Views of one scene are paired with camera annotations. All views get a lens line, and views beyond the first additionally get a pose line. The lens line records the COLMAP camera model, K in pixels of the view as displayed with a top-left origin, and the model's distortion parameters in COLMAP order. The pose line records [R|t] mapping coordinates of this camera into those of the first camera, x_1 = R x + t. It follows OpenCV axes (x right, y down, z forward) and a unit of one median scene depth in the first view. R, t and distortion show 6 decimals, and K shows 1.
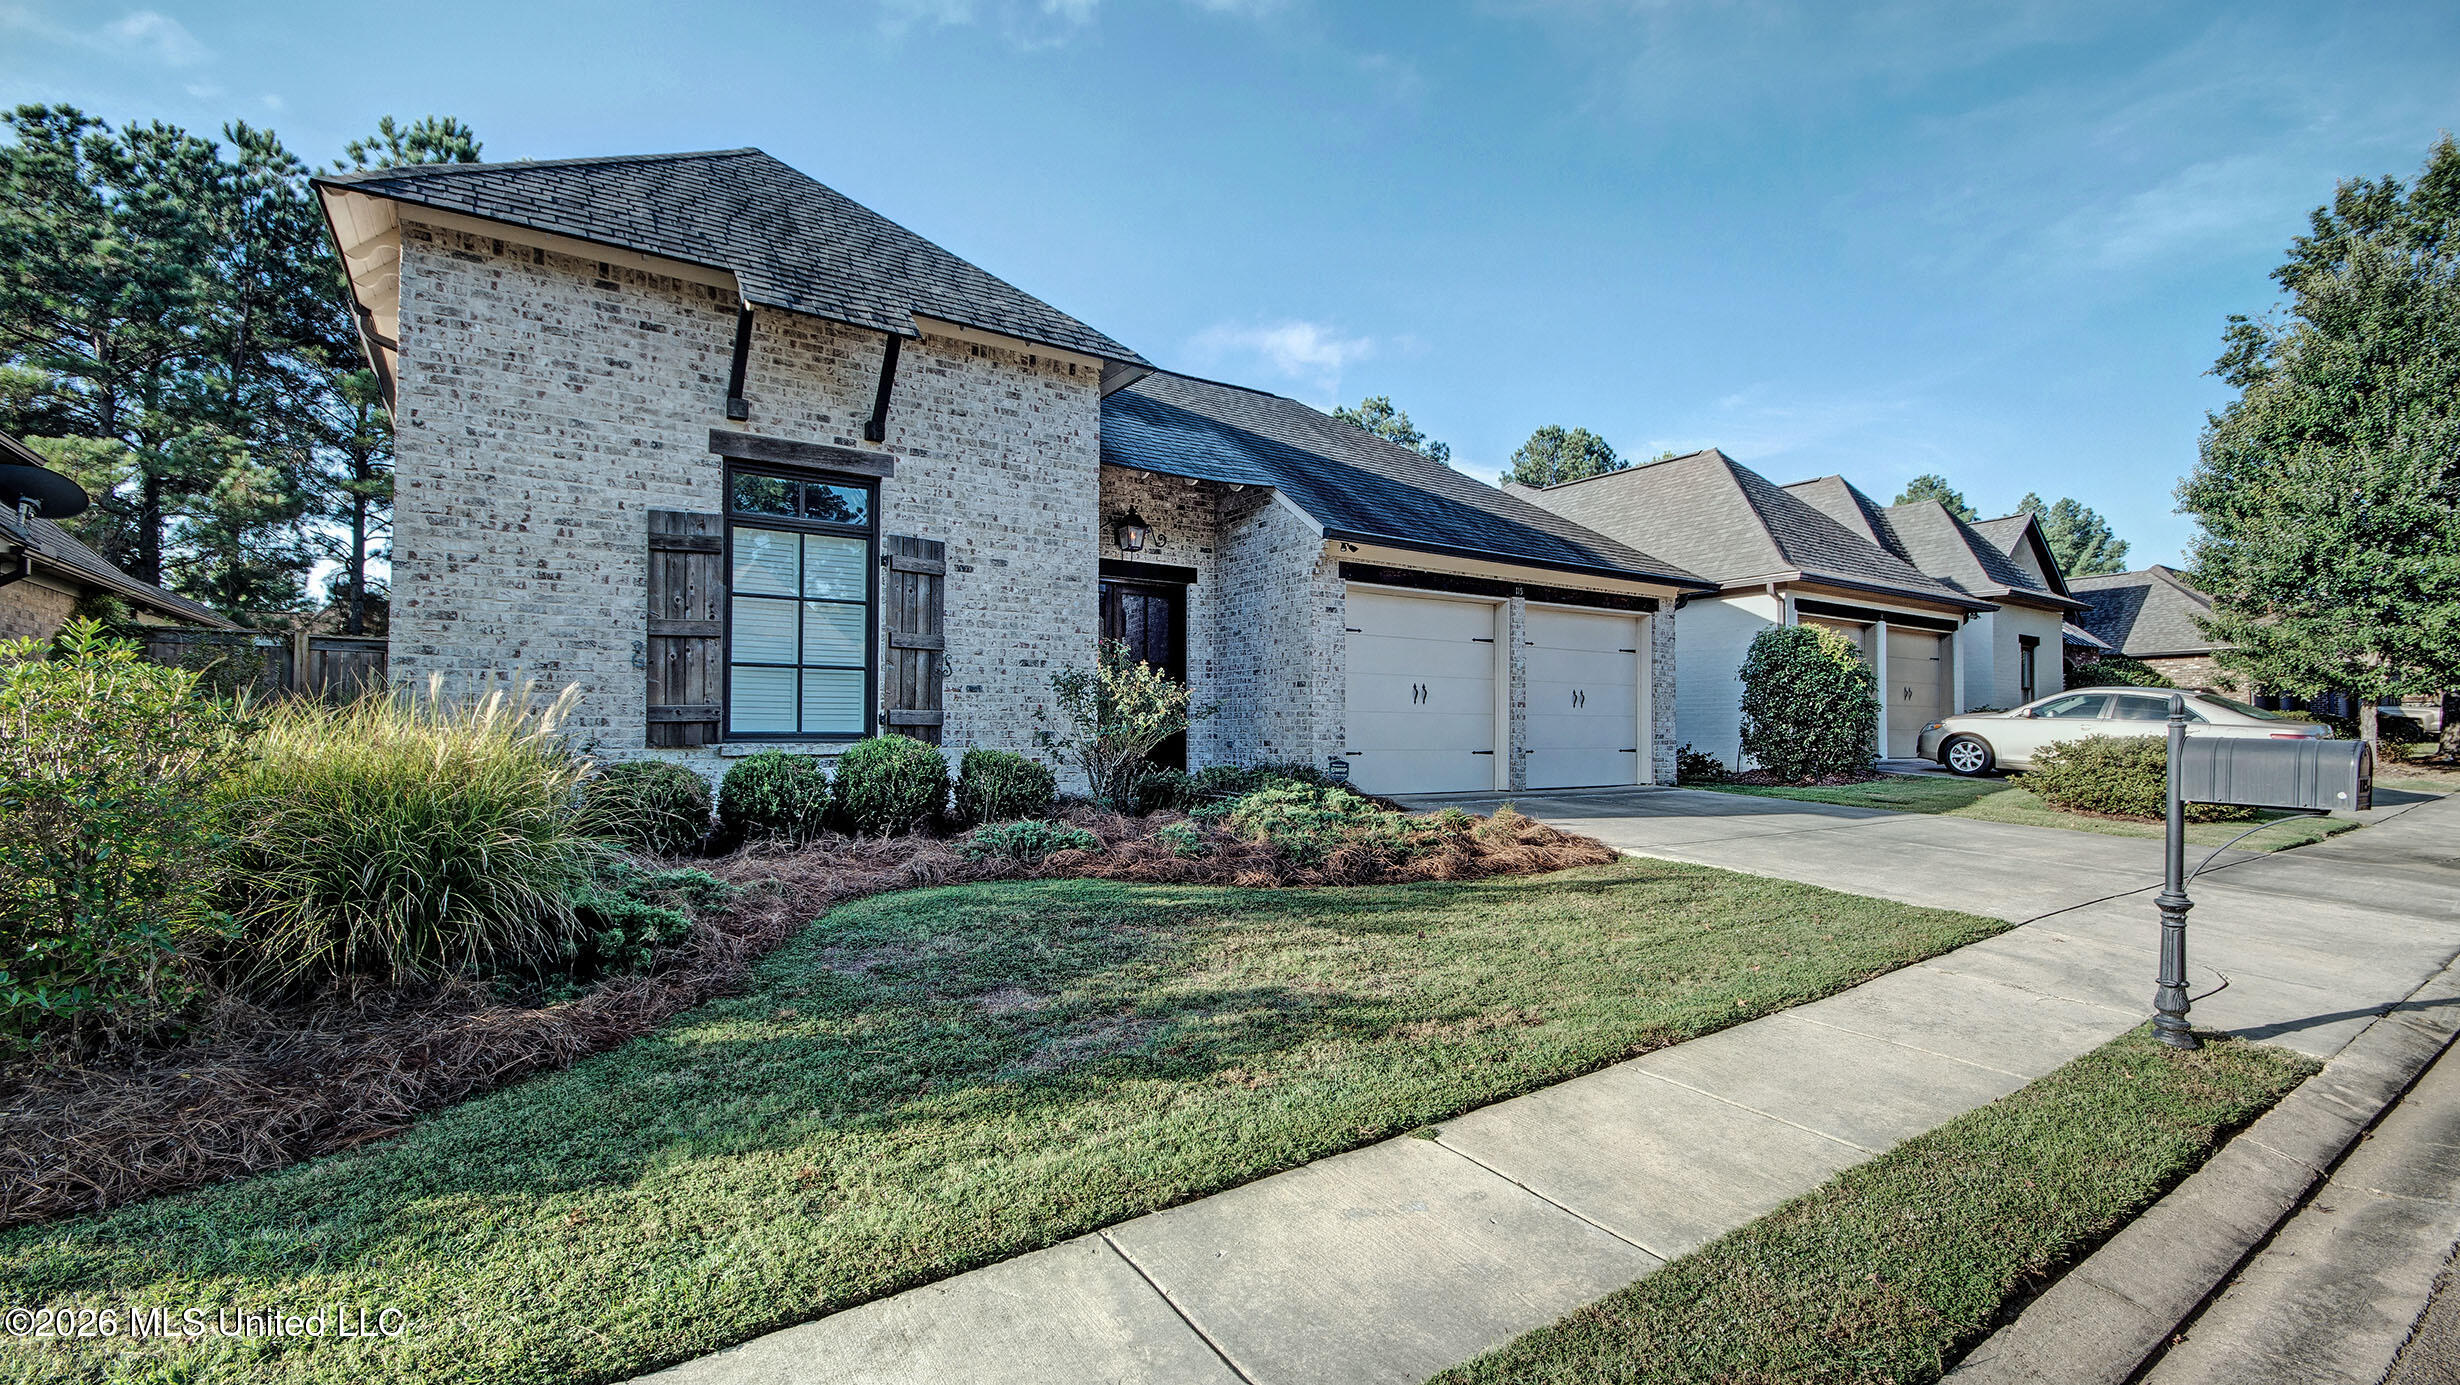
lens RADIAL K [[1066.8, 0, 1229.8], [0, 1066.8, 710.0], [0, 0, 1]] dist [0.012540, -0.014097]
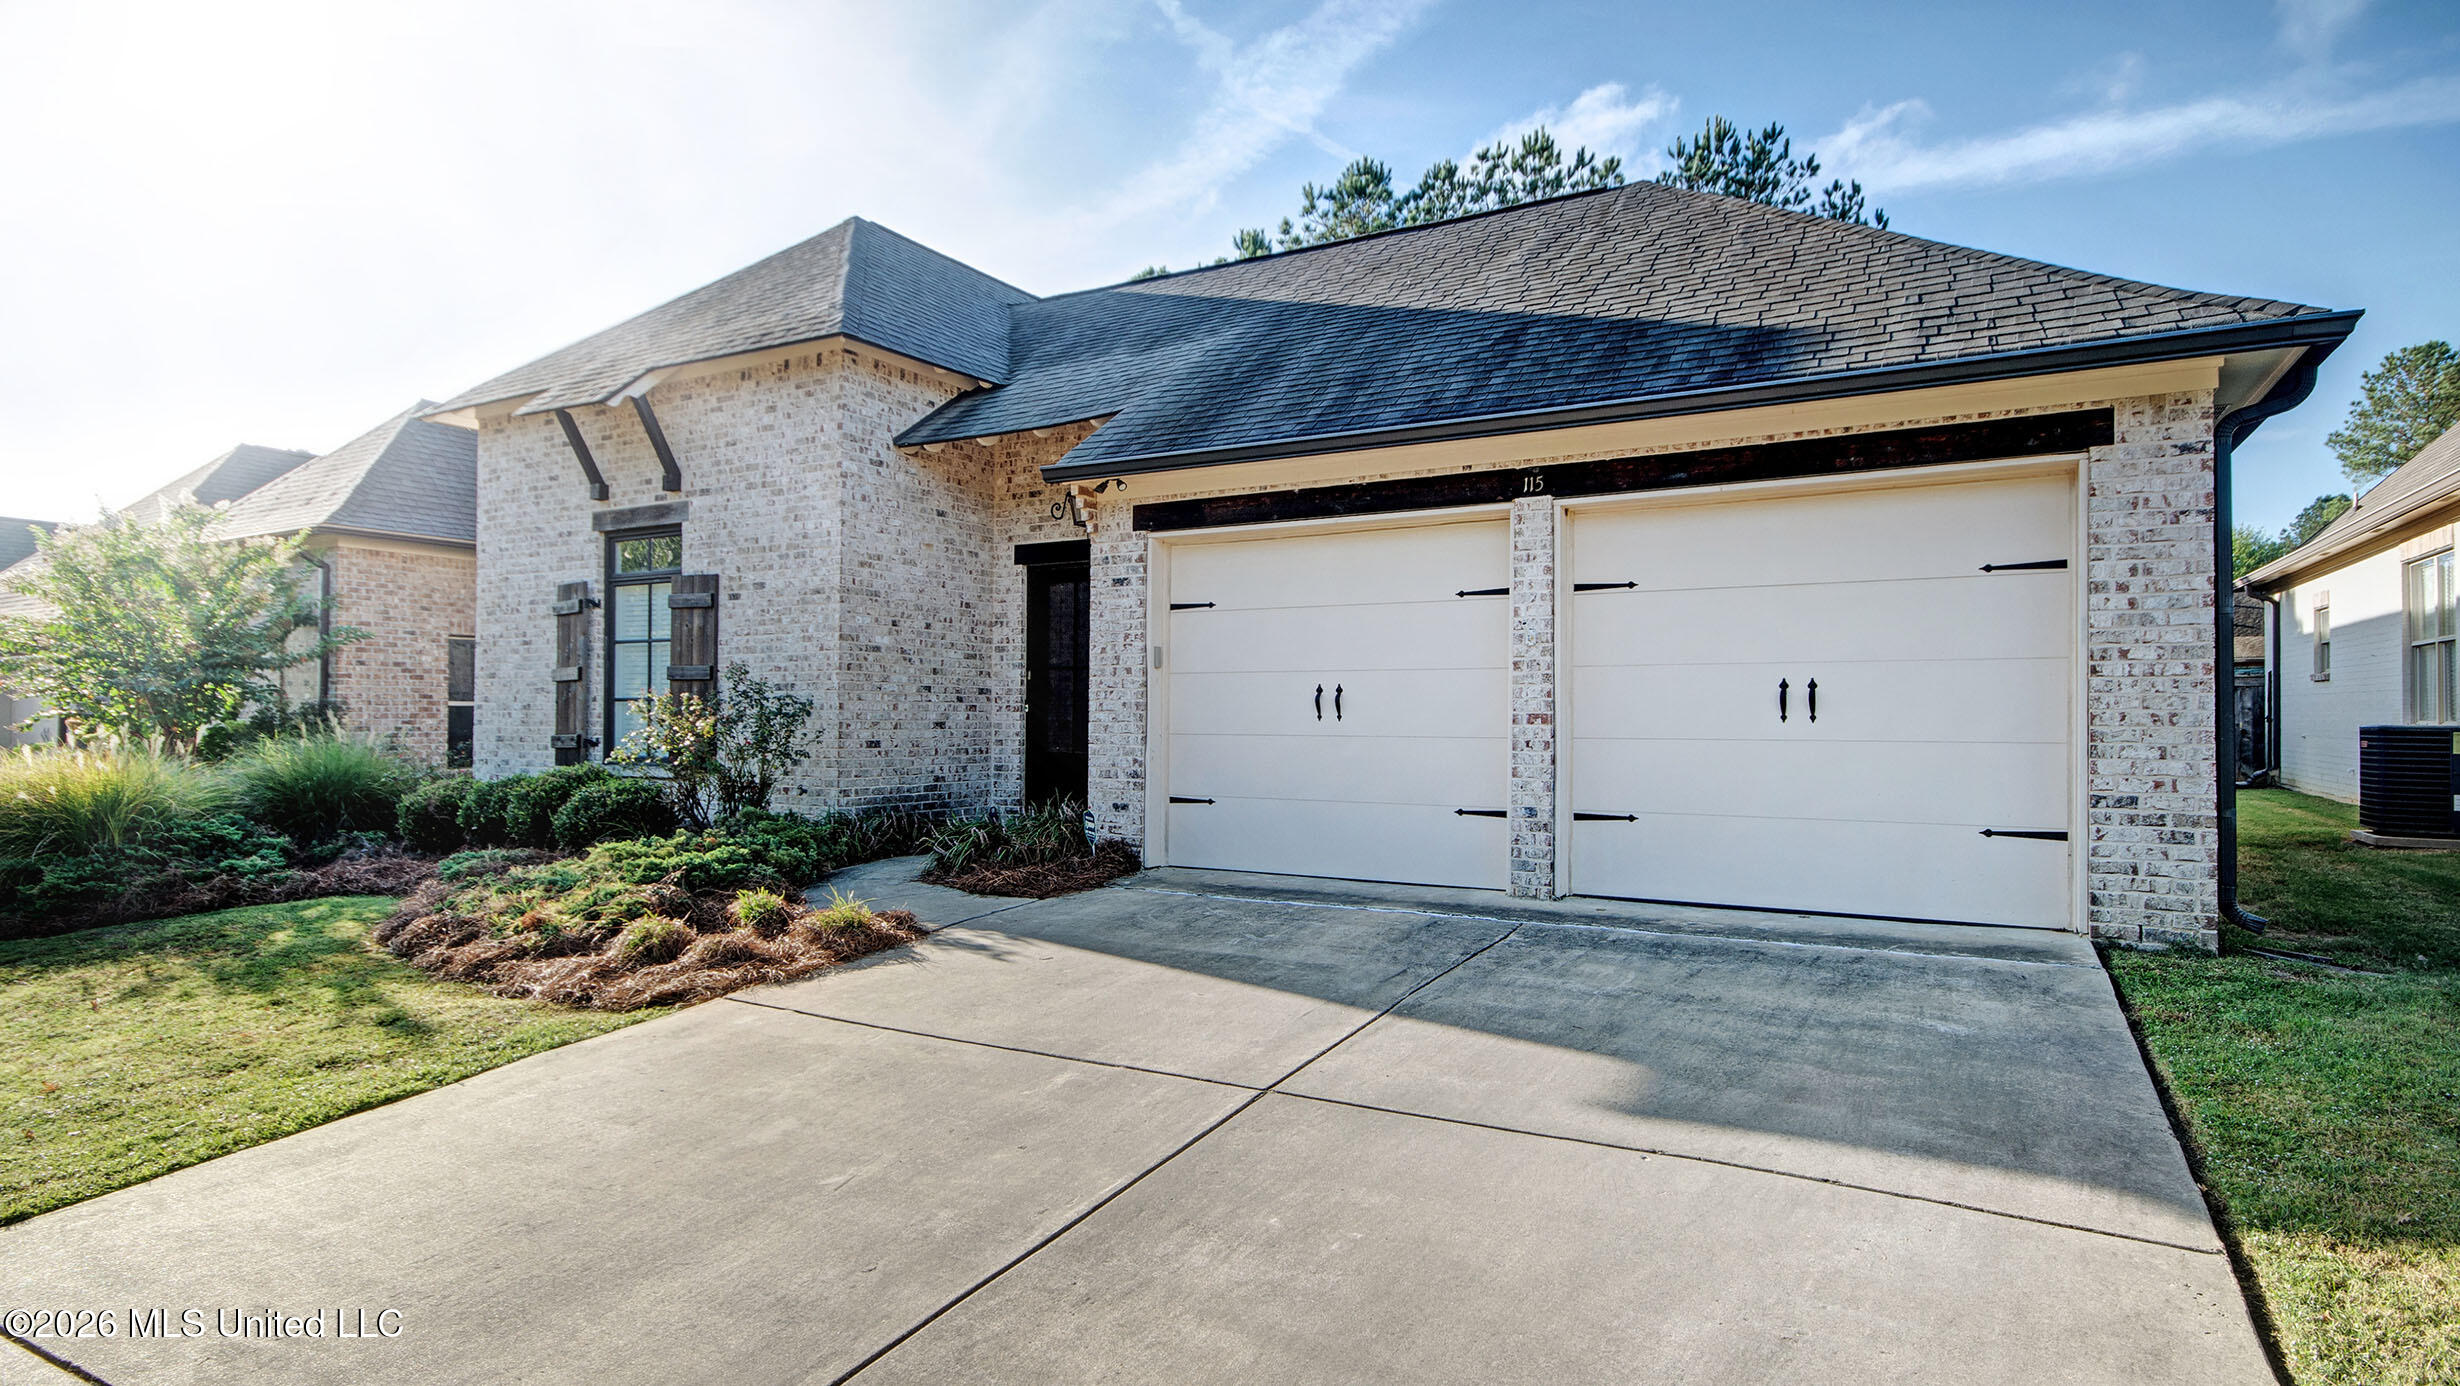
lens RADIAL K [[1312.4, 0, 1230.0], [0, 1312.4, 693.0], [0, 0, 1]] dist [0.026040, -0.000050]
pose [[0.427774, -0.017658, -0.903713, 1.040359], [0.020063, 0.999748, -0.010037, -0.018986], [0.903663, -0.013837, 0.428021, 0.862026]]
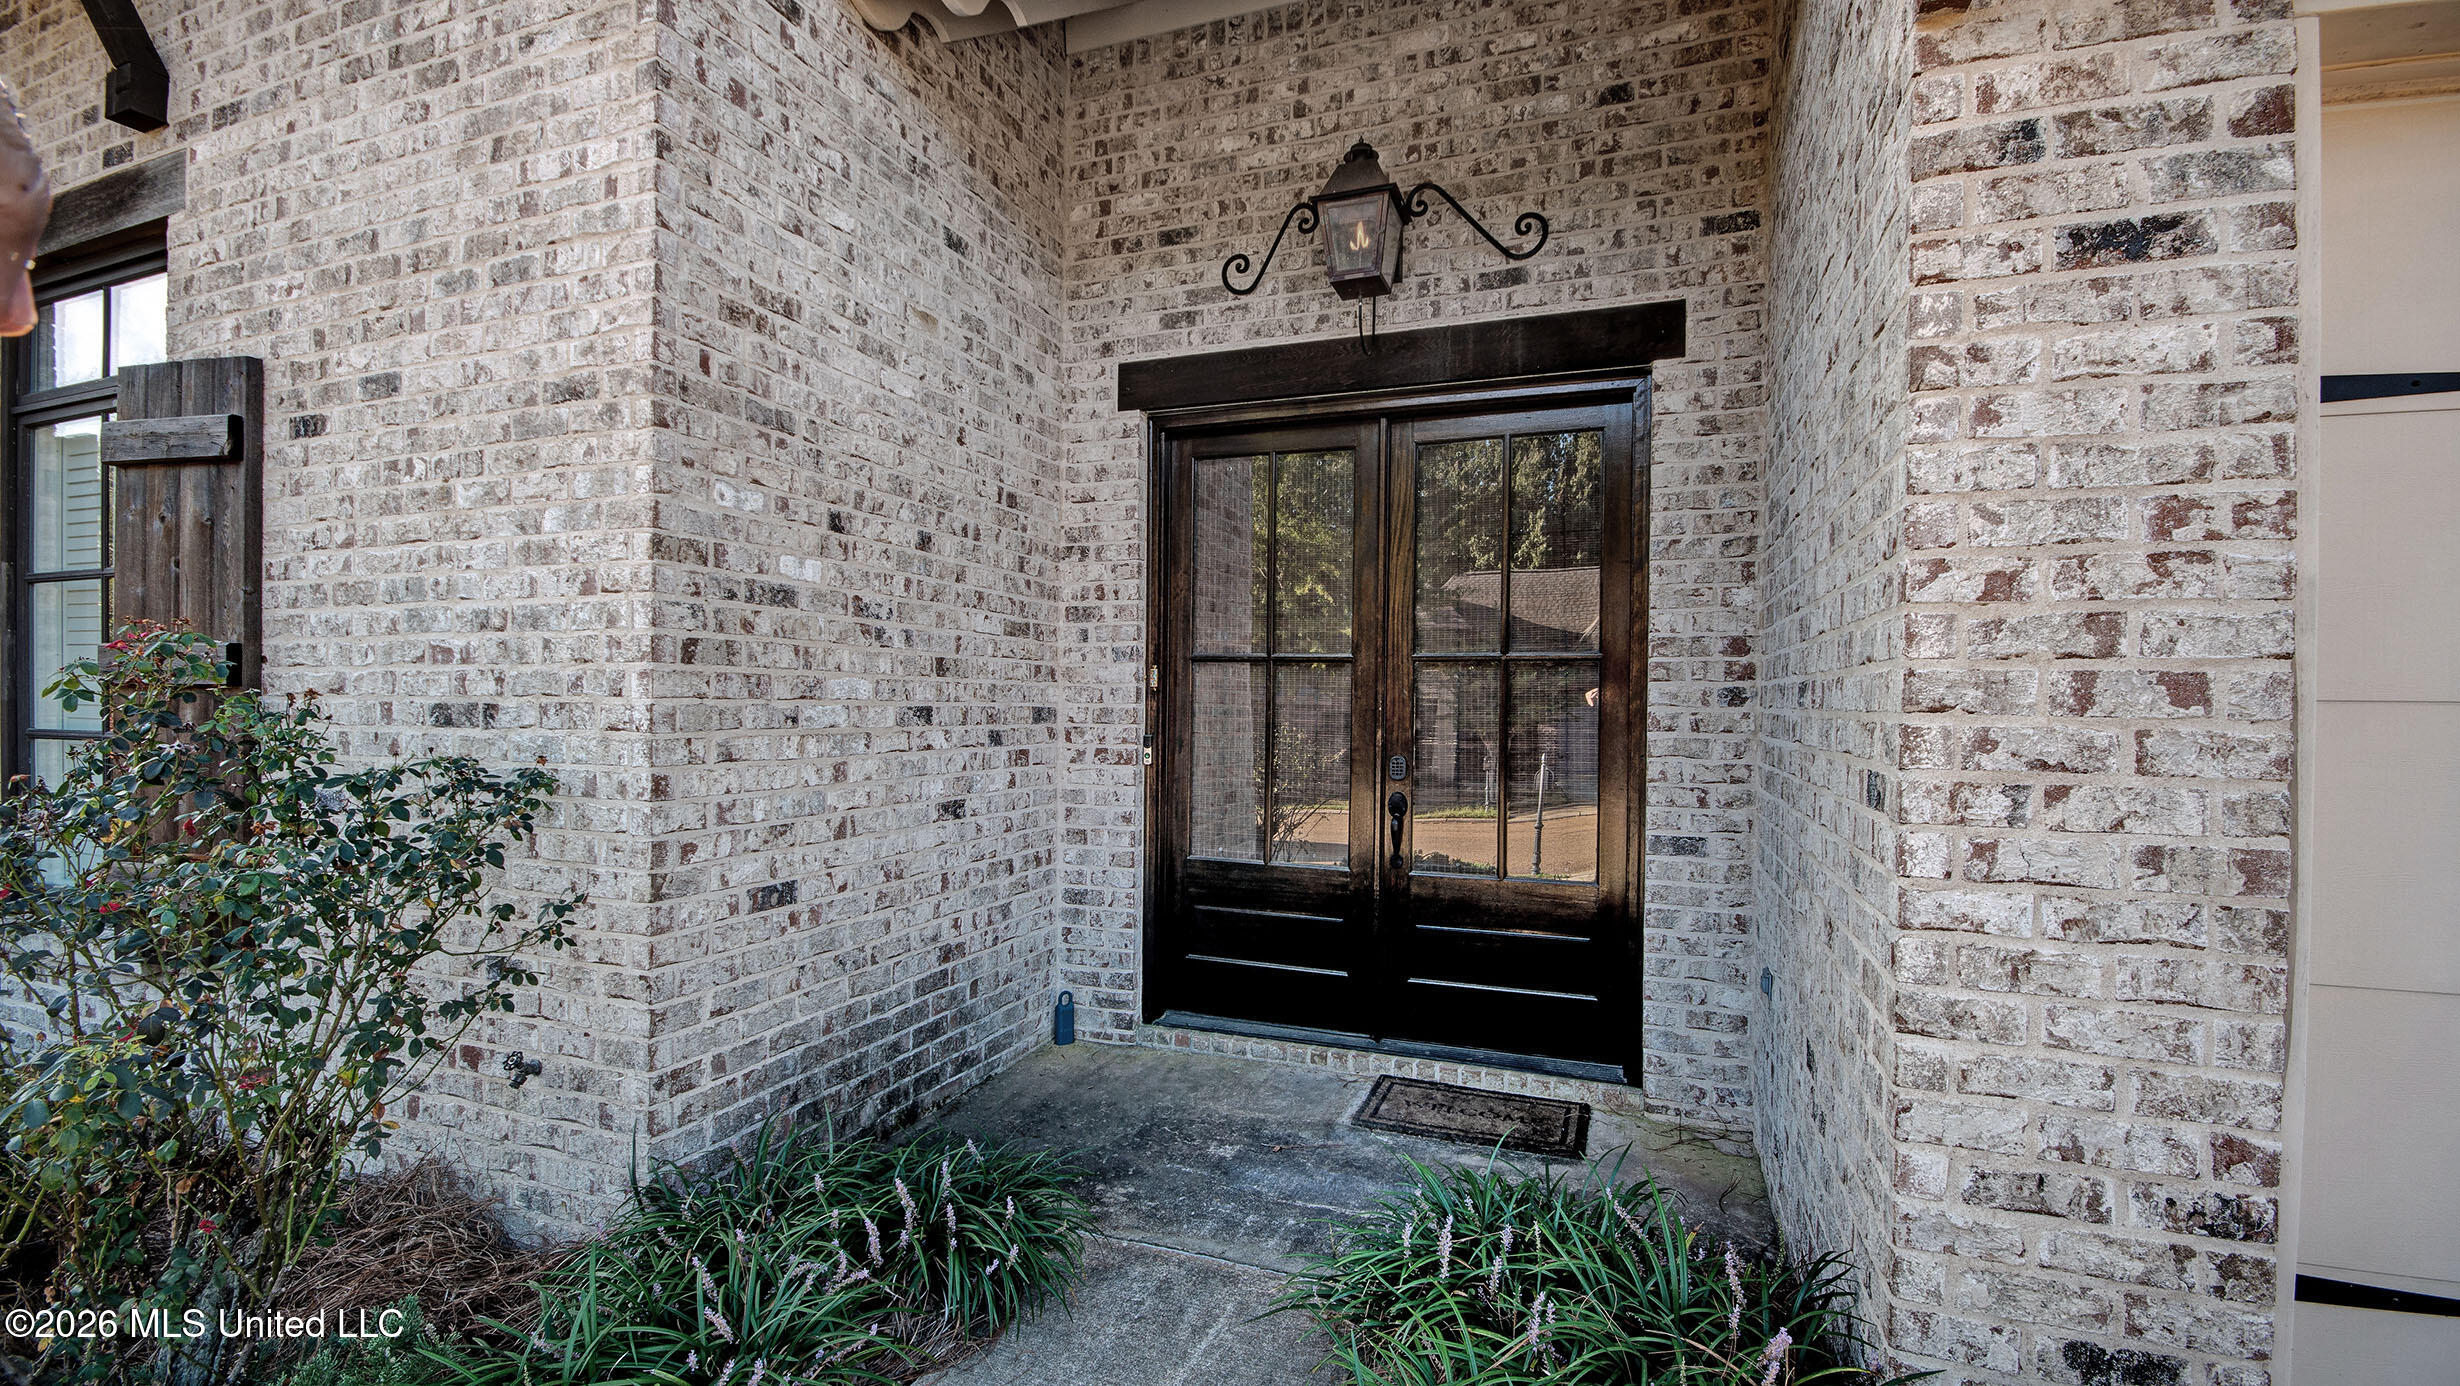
lens RADIAL K [[1066.8, 0, 1229.8], [0, 1066.8, 710.5], [0, 0, 1]] dist [0.012540, -0.014097]
pose [[0.575954, 0.011421, -0.817402, 0.168782], [0.012883, 0.999651, 0.023044, -0.049272], [0.817381, -0.023803, 0.575606, 1.007913]]
